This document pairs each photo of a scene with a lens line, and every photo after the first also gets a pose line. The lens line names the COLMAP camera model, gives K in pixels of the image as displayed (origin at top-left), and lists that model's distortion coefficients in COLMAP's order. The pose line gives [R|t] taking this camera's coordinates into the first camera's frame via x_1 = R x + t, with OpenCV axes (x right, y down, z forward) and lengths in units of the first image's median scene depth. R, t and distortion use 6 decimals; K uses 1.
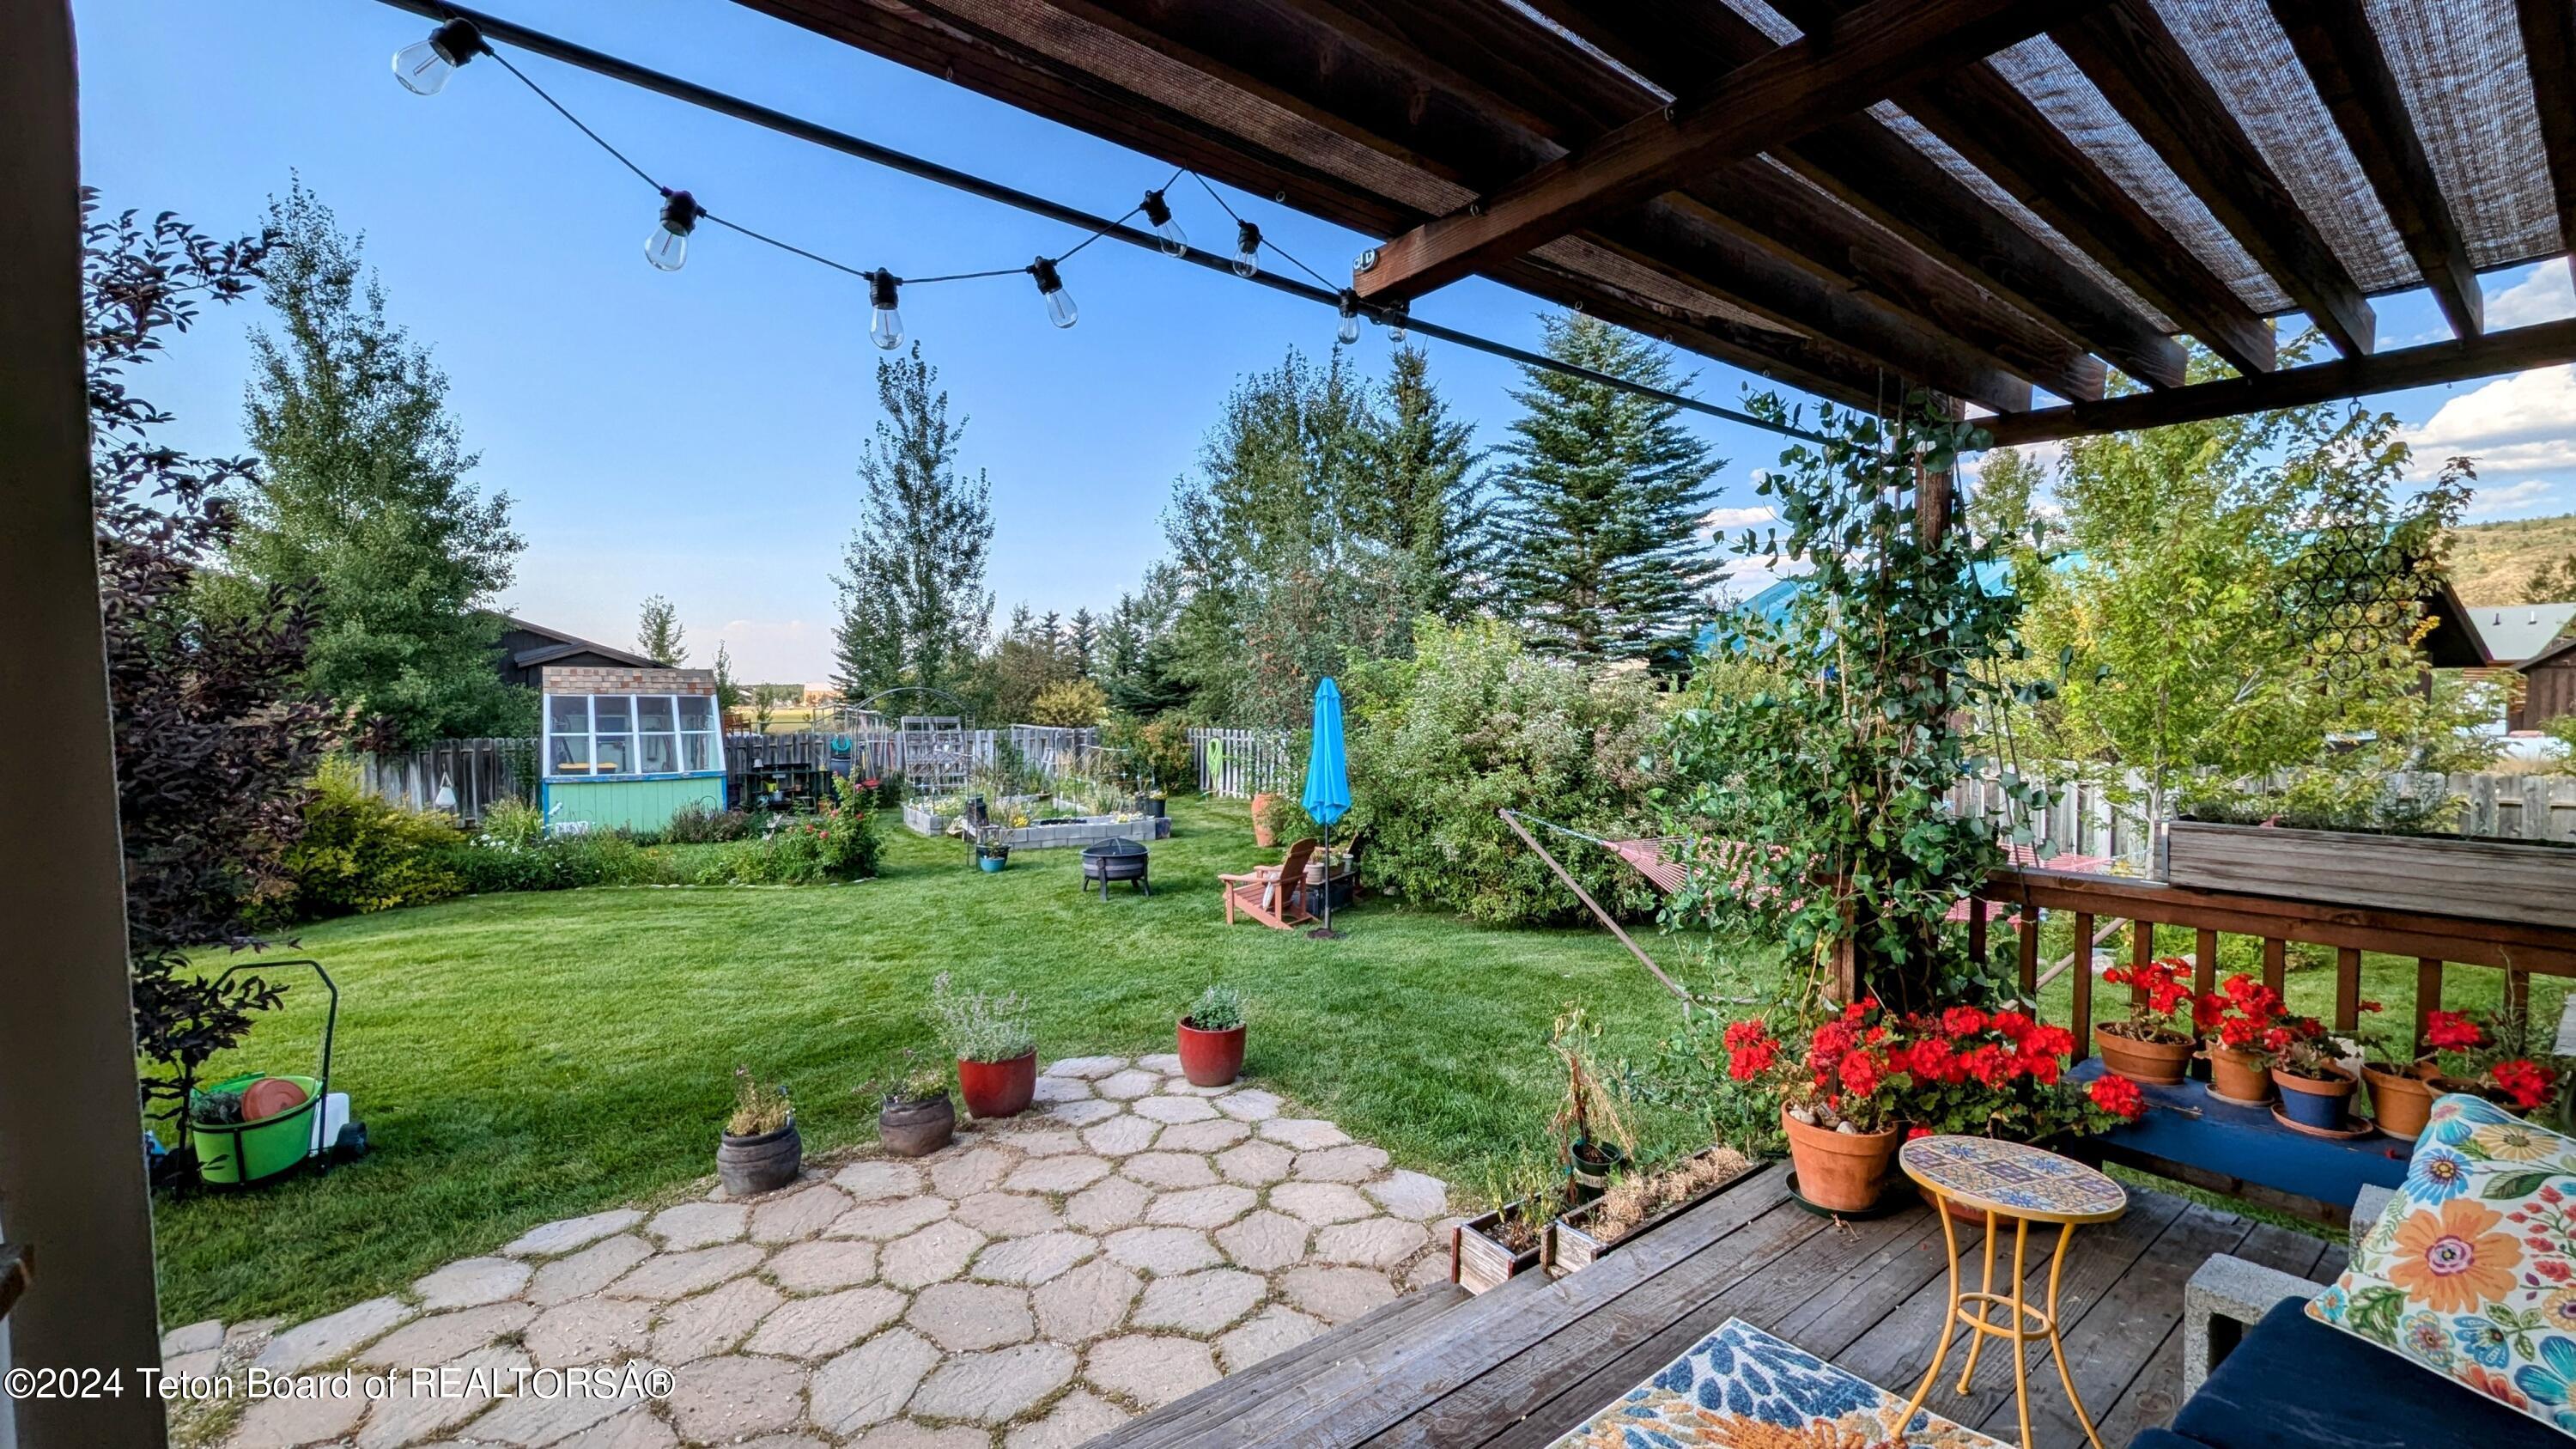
lens RADIAL K [[1066.2, 0, 1297.7], [0, 1066.2, 725.4], [0, 0, 1]] dist [-0.000213, 0.000036]
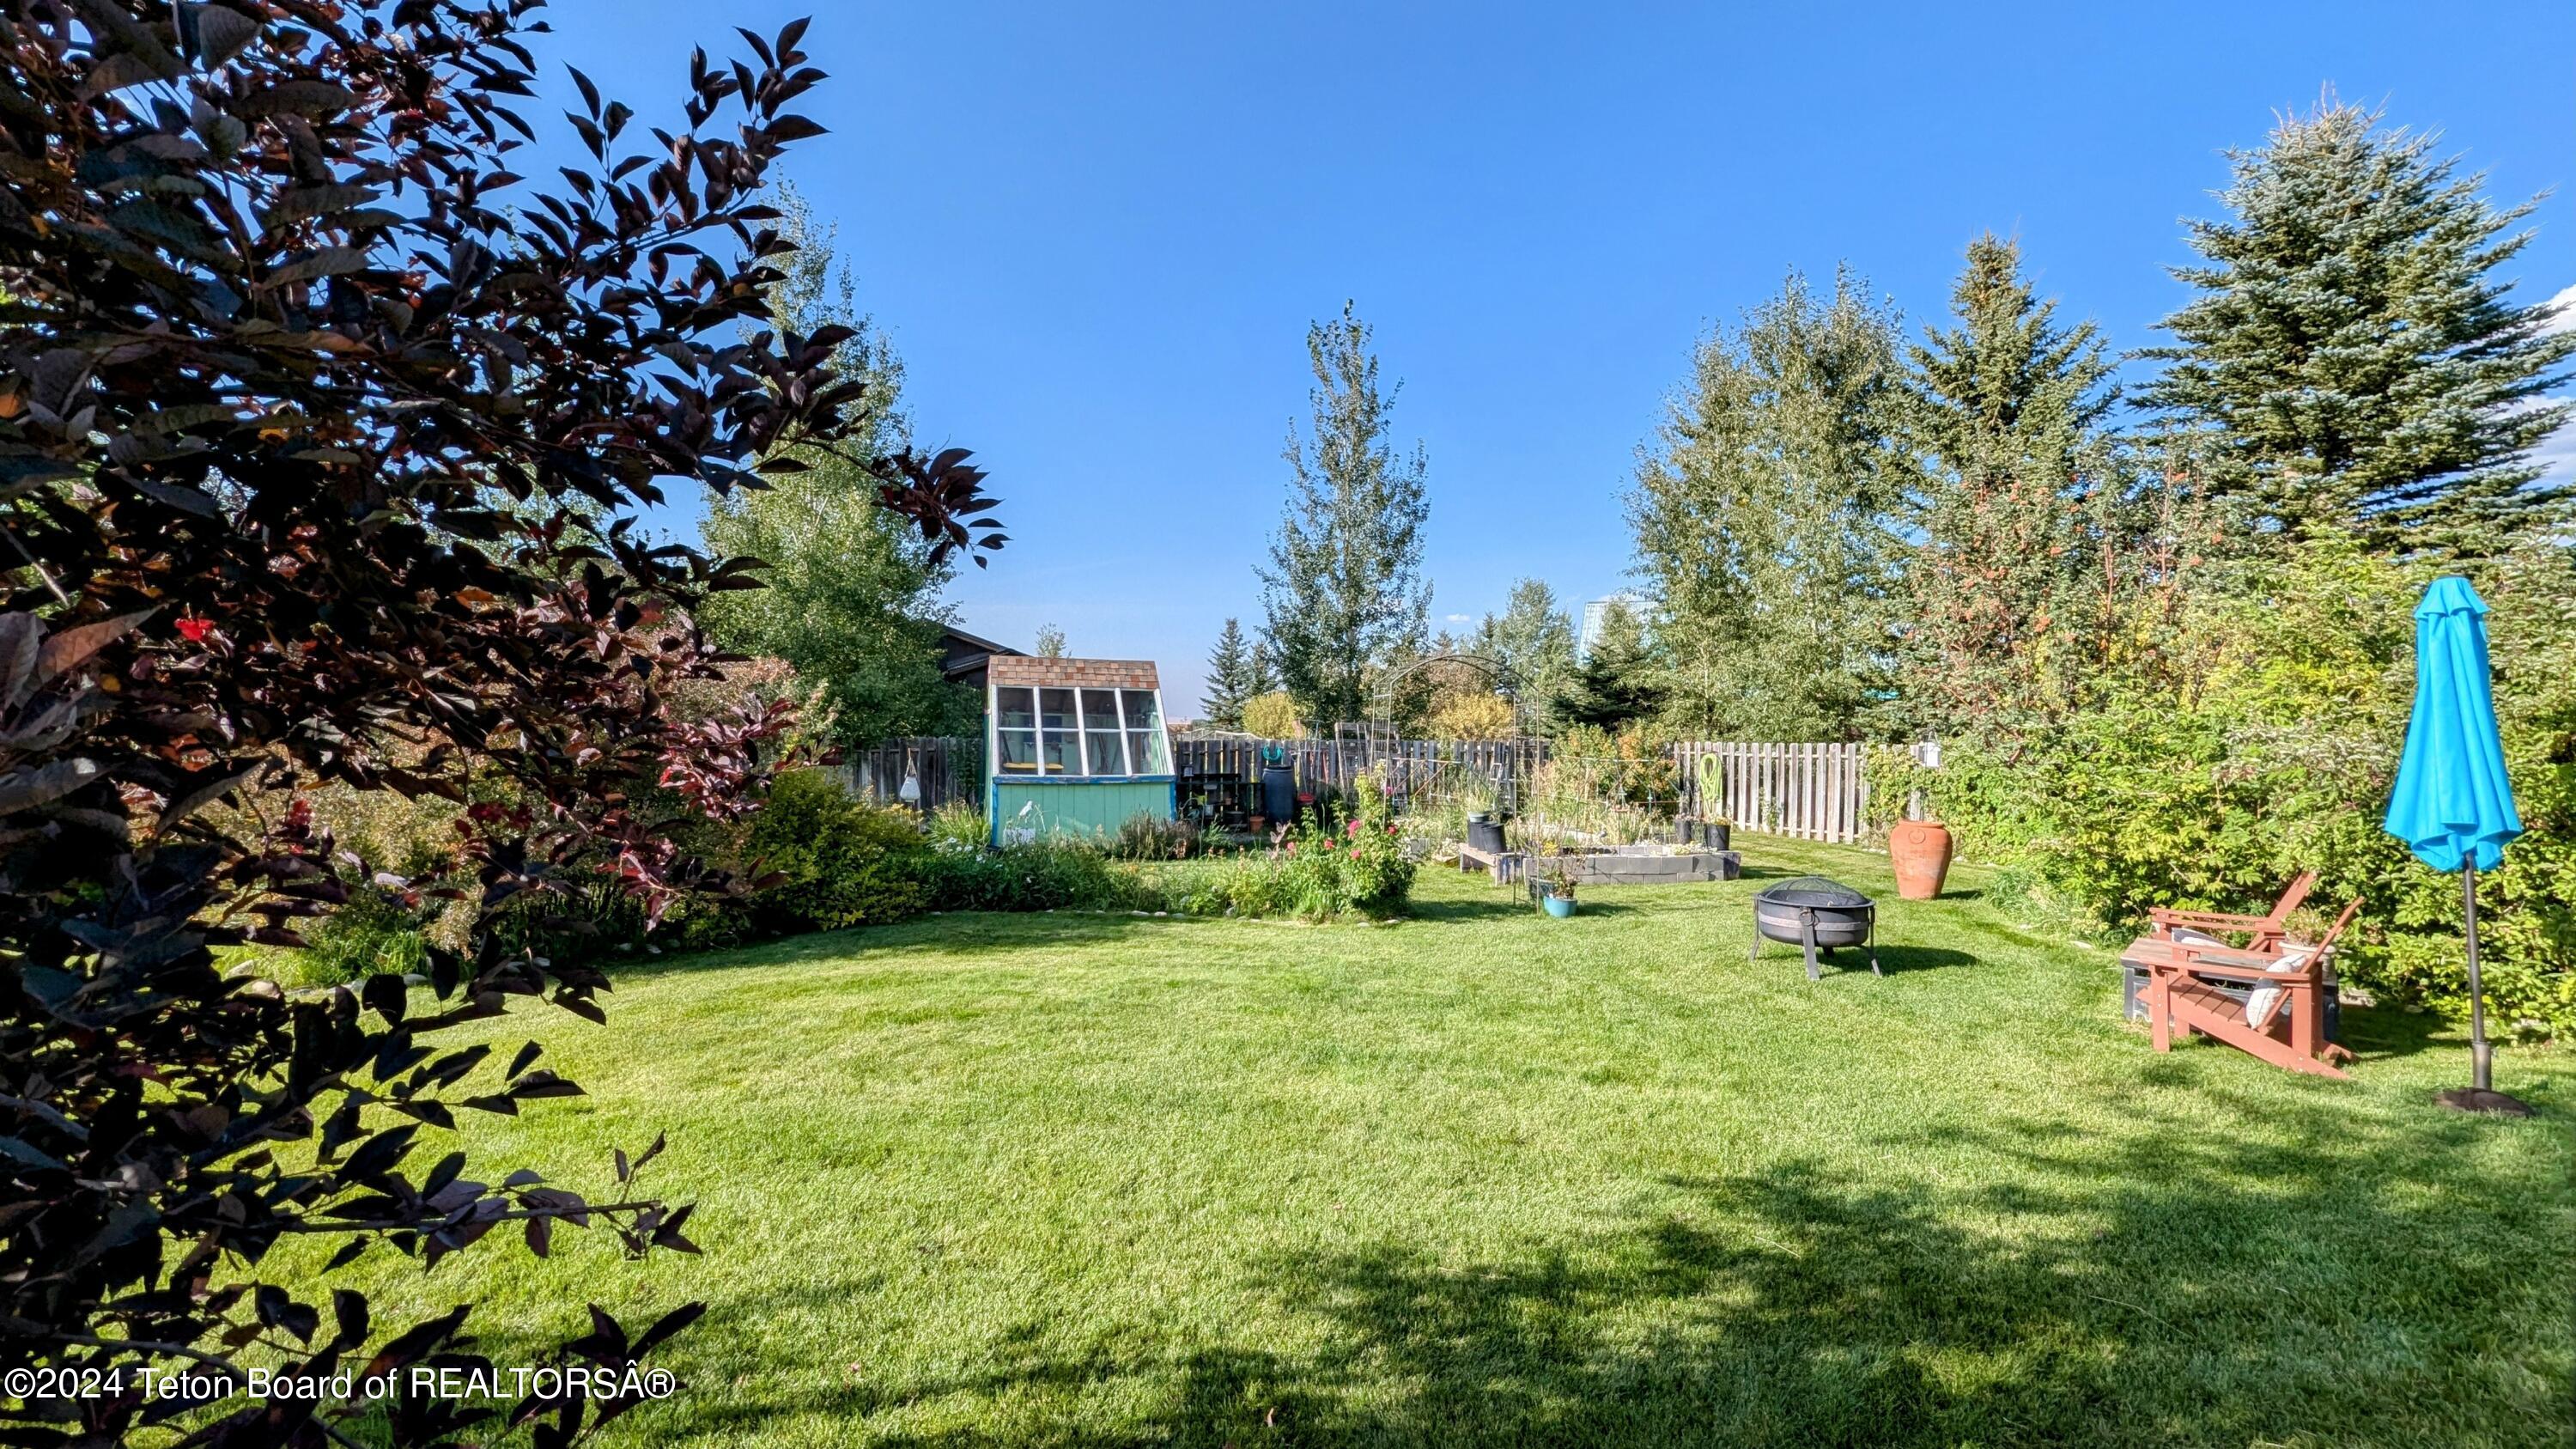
lens RADIAL K [[1043.5, 0, 1288.0], [0, 1043.5, 724.5], [0, 0, 1]] dist [-0.001467, -0.000039]
pose [[0.957453, 0.003772, -0.288564, -0.209041], [-0.014431, 0.999289, -0.034822, 0.029517], [0.288228, 0.037504, 0.956827, 0.228053]]
